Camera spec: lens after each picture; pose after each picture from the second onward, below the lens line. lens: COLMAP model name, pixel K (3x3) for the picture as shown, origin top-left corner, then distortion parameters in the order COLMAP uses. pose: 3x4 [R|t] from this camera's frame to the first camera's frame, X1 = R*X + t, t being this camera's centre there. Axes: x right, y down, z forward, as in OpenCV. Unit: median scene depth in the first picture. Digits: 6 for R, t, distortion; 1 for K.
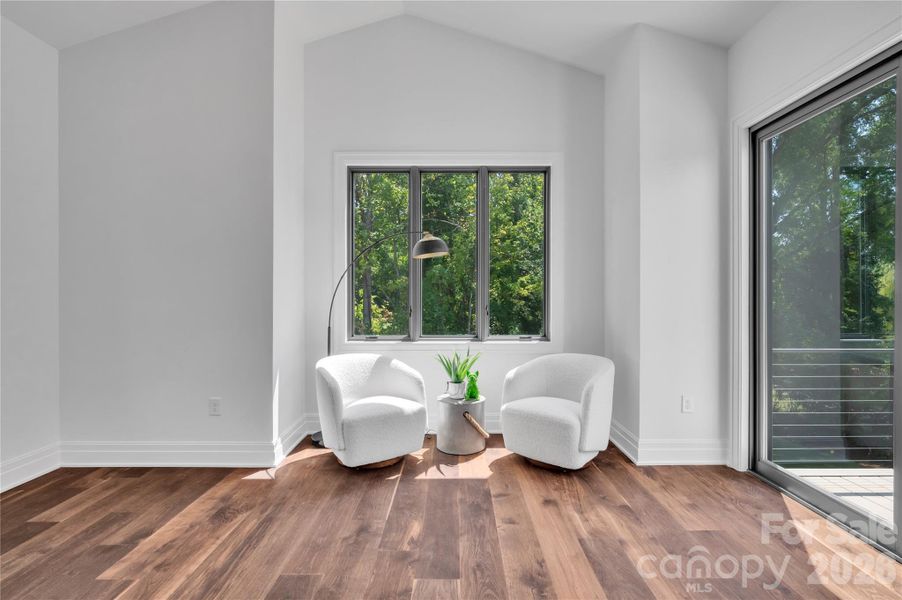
lens RADIAL K [[436.6, 0, 451.0], [0, 436.6, 300.0], [0, 0, 1]] dist [-0.004665, -0.000416]
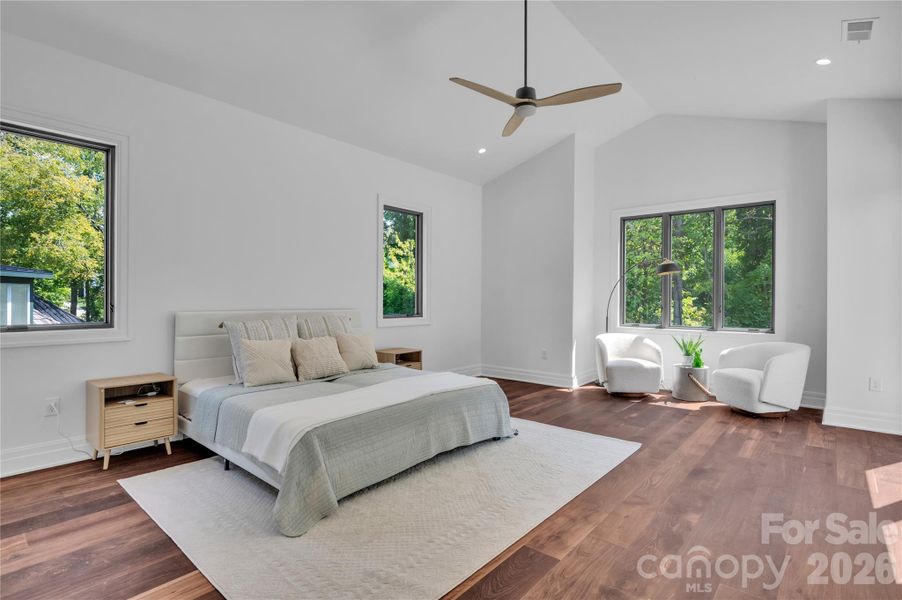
lens RADIAL K [[436.6, 0, 451.0], [0, 436.6, 300.0], [0, 0, 1]] dist [-0.004665, -0.000416]
pose [[0.759951, 0.008291, -0.649928, 0.396505], [-0.010013, 0.999949, 0.001049, 0.001781], [0.649904, 0.005710, 0.759995, -0.735512]]
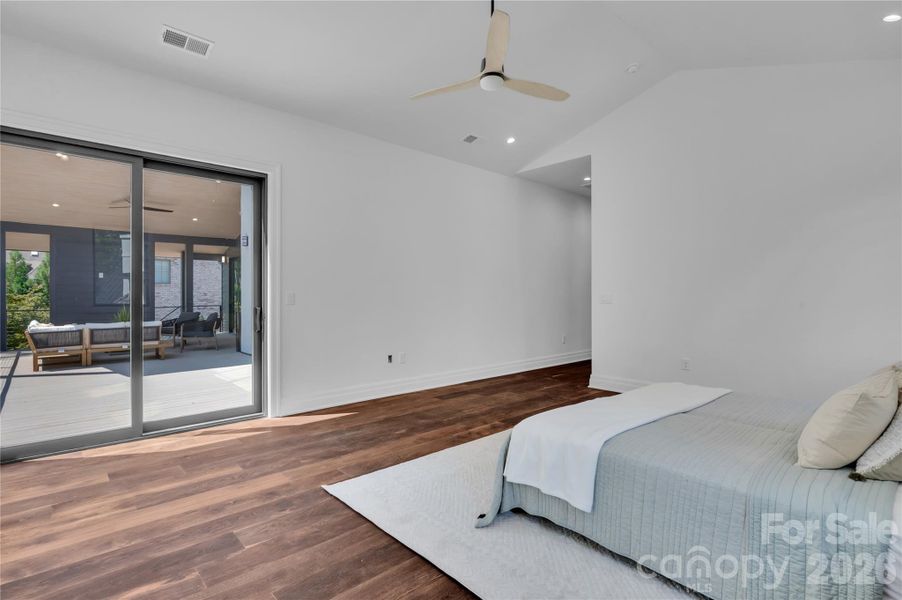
lens RADIAL K [[436.6, 0, 451.0], [0, 436.6, 300.0], [0, 0, 1]] dist [-0.004665, -0.000416]
pose [[-0.680159, -0.009183, 0.733007, -0.692997], [0.001714, 0.999899, 0.014117, -0.001072], [-0.733063, 0.010858, -0.680074, 0.760139]]
